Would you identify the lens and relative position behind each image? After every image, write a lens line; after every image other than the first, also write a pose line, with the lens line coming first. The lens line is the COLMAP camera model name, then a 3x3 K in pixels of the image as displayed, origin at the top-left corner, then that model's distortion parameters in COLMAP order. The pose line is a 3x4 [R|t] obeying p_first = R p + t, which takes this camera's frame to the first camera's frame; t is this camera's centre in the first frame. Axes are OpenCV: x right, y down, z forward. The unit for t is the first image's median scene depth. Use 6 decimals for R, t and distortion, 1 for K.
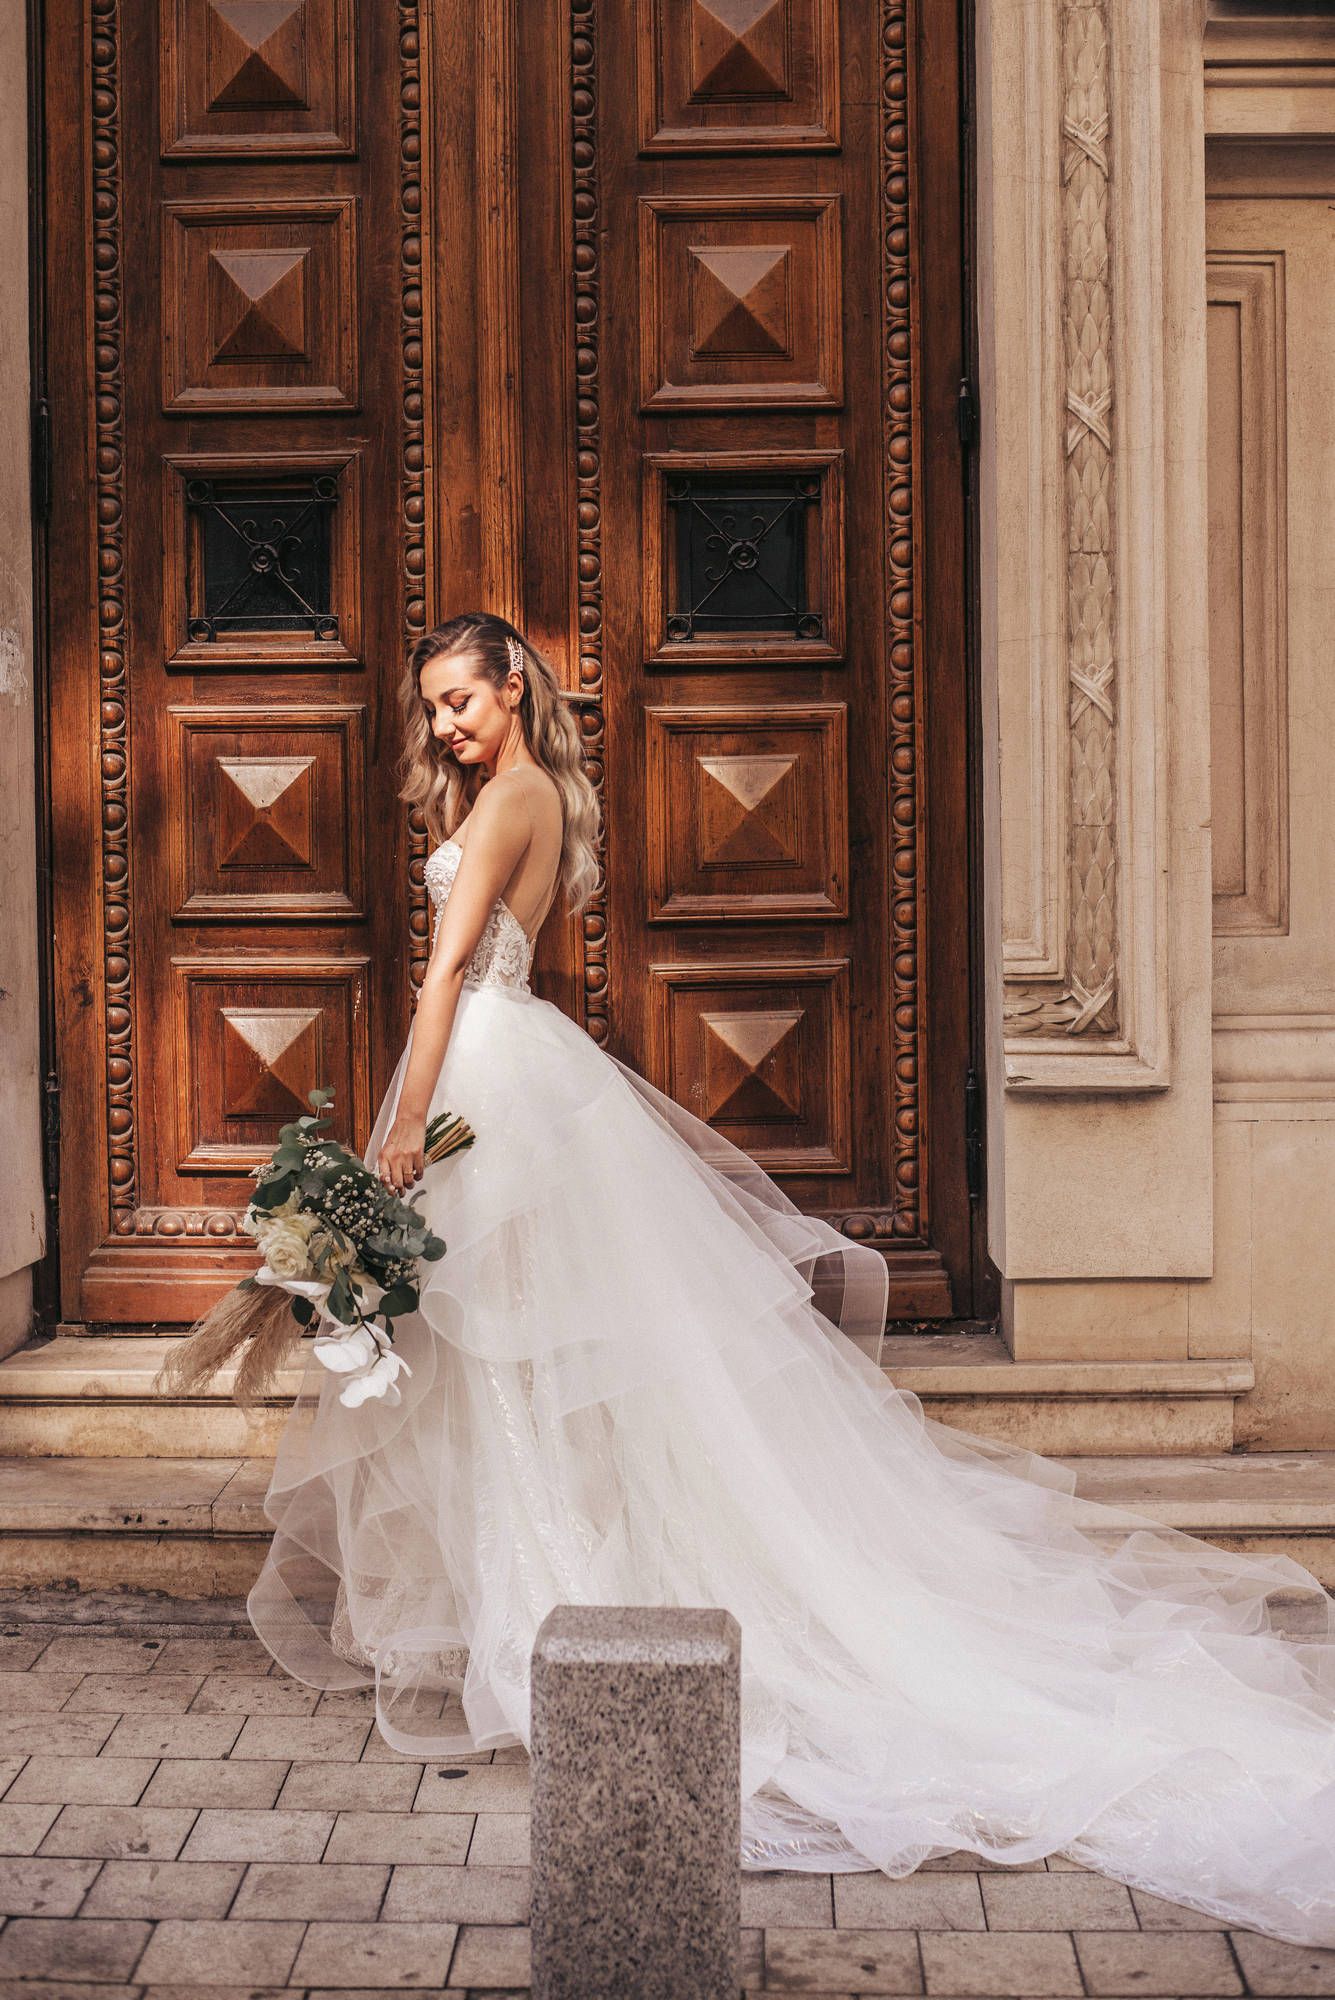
lens RADIAL K [[3103.0, 0, 700.6], [0, 3103.0, 962.5], [0, 0, 1]] dist [-0.102722, 0.115736]
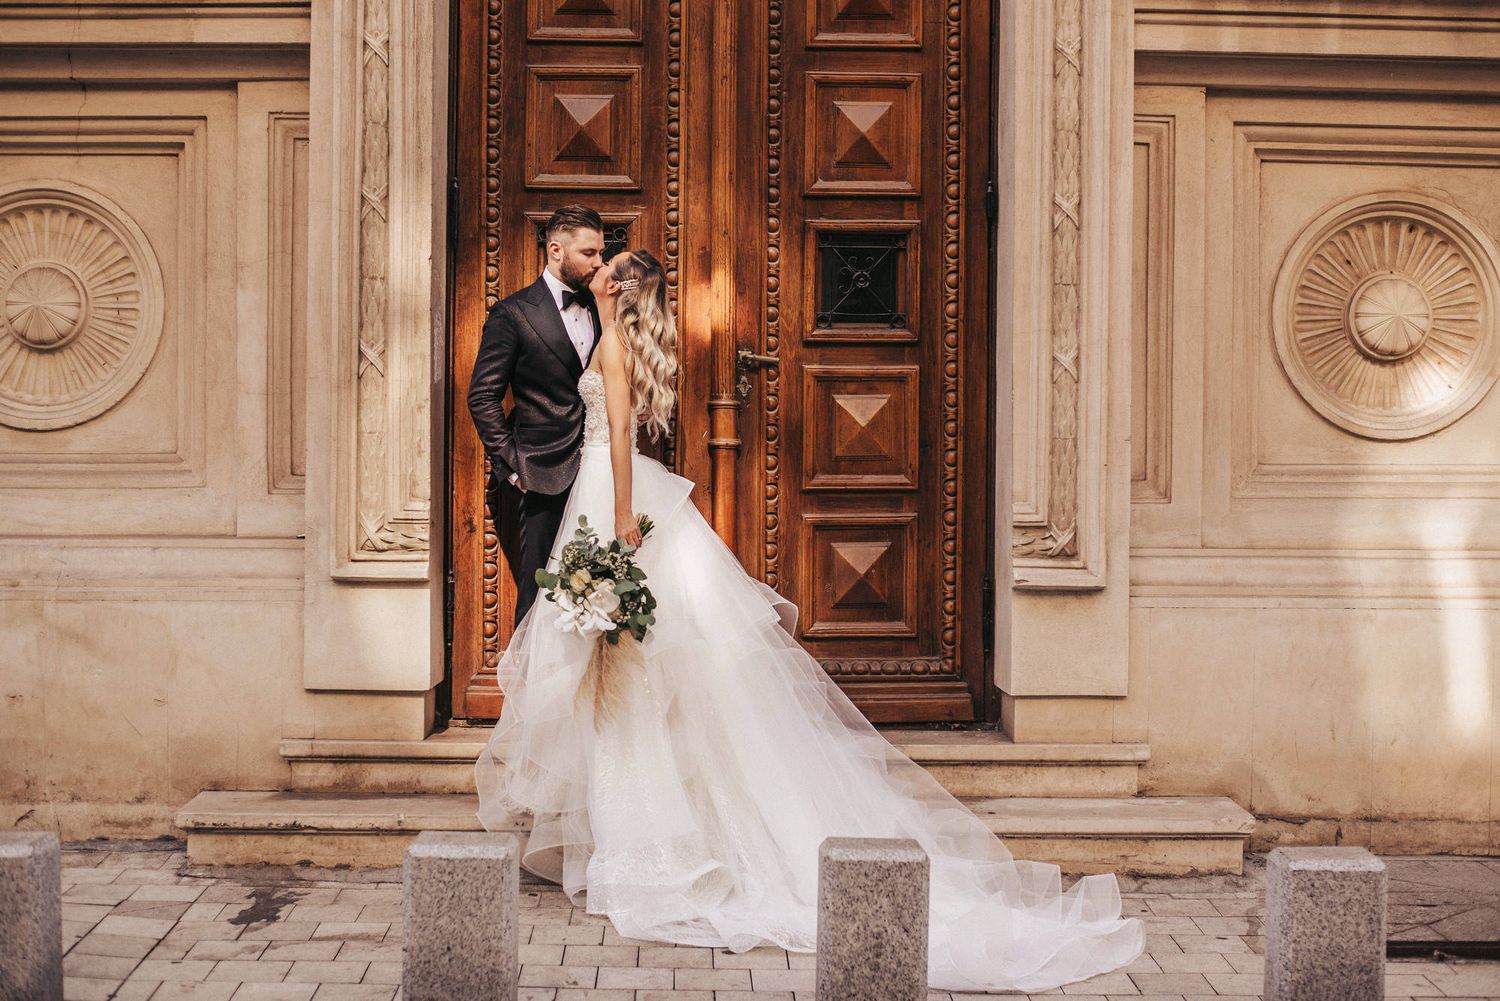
lens RADIAL K [[2320.3, 0, 750.0], [0, 2320.3, 500.5], [0, 0, 1]] dist [-0.096625, 0.054275]
pose [[0.998187, 0.018120, 0.057399, -0.121845], [-0.017025, 0.999665, -0.019506, 0.018990], [-0.057734, 0.018494, 0.998161, -0.293648]]
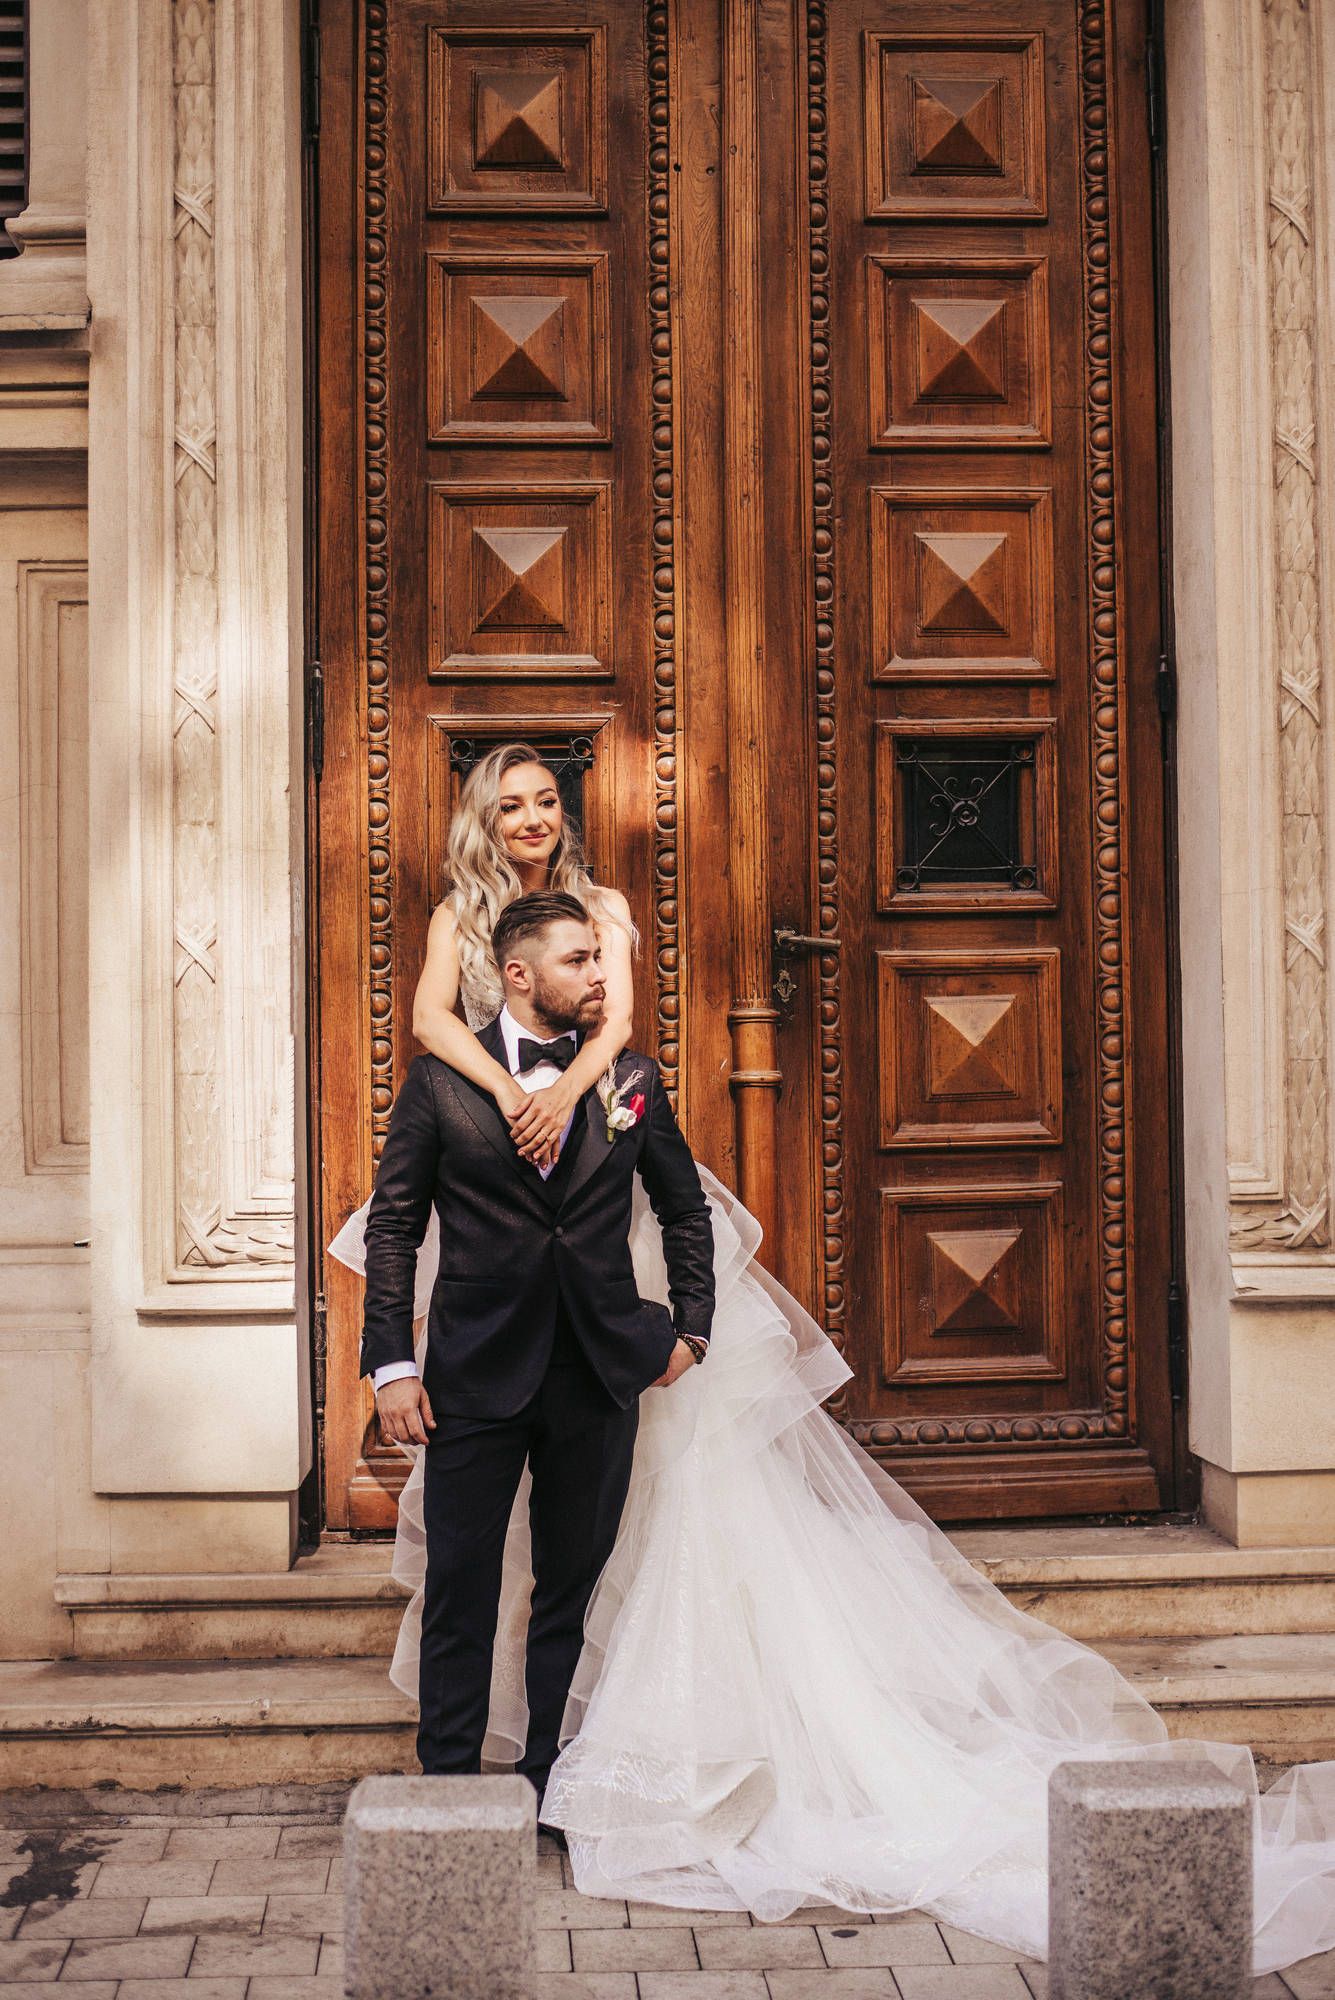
lens RADIAL K [[3093.7, 0, 651.8], [0, 3093.7, 992.6], [0, 0, 1]] dist [-0.096625, 0.054275]
pose [[0.995431, 0.000490, 0.095487, -0.202465], [0.005414, 0.998089, -0.061562, -0.001457], [-0.095335, 0.061798, 0.993525, -0.071869]]
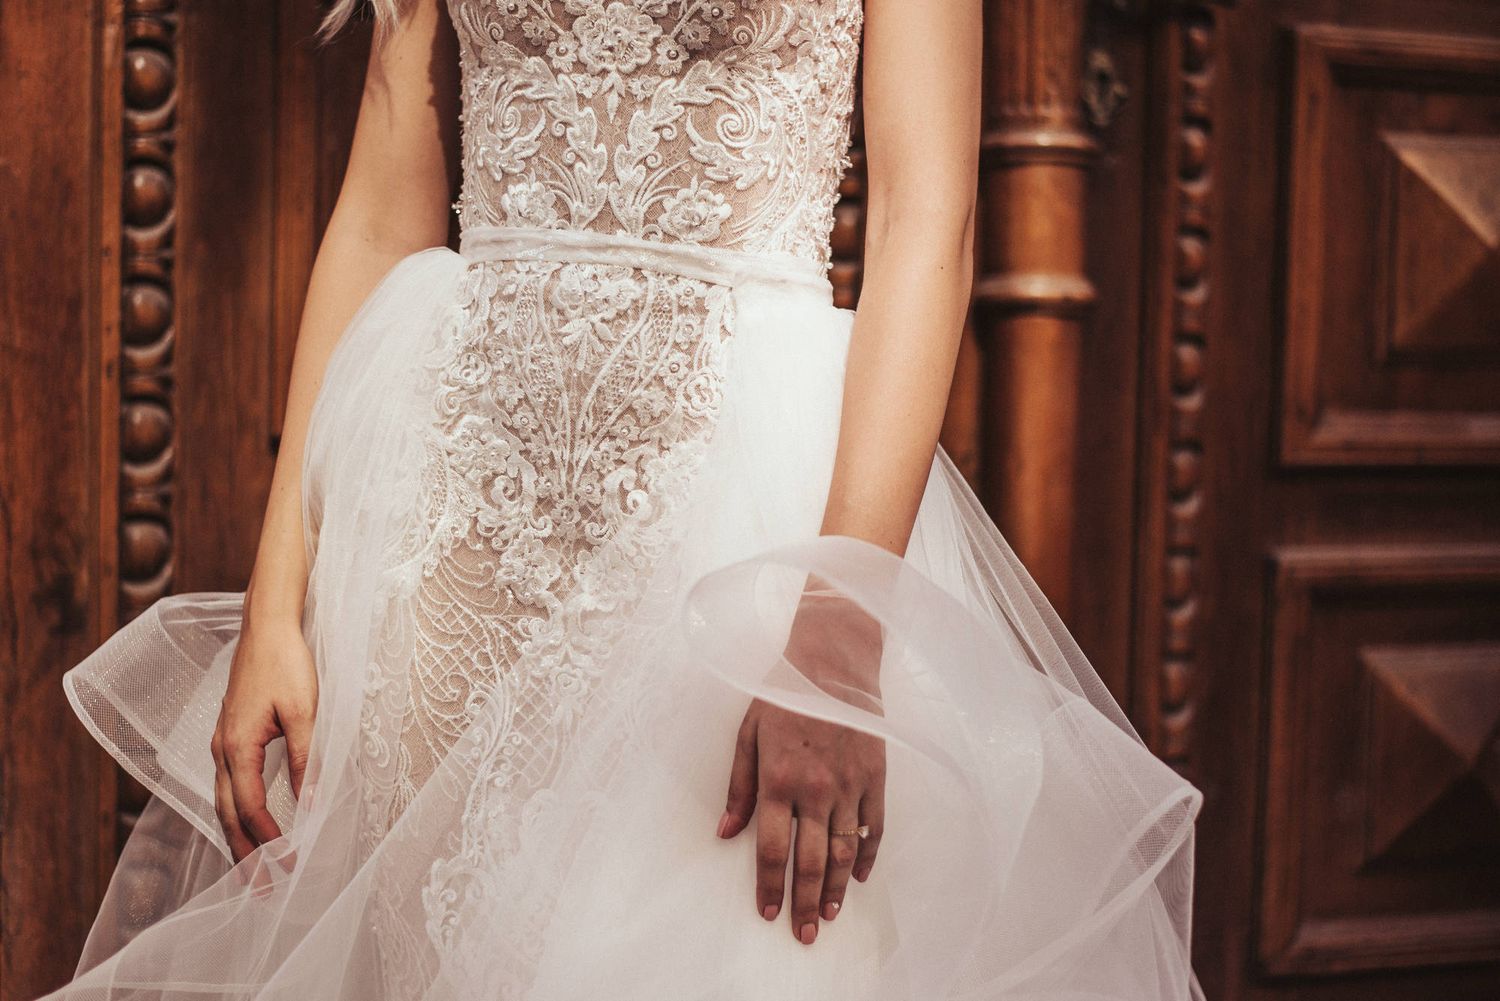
lens RADIAL K [[2320.3, 0, 750.0], [0, 2320.3, 500.5], [0, 0, 1]] dist [-0.096625, 0.054275]
pose [[0.961031, 0.014610, 0.276056, -0.200718], [-0.016906, 0.999839, 0.005940, -0.008353], [-0.275925, -0.010376, 0.961123, 0.680883]]
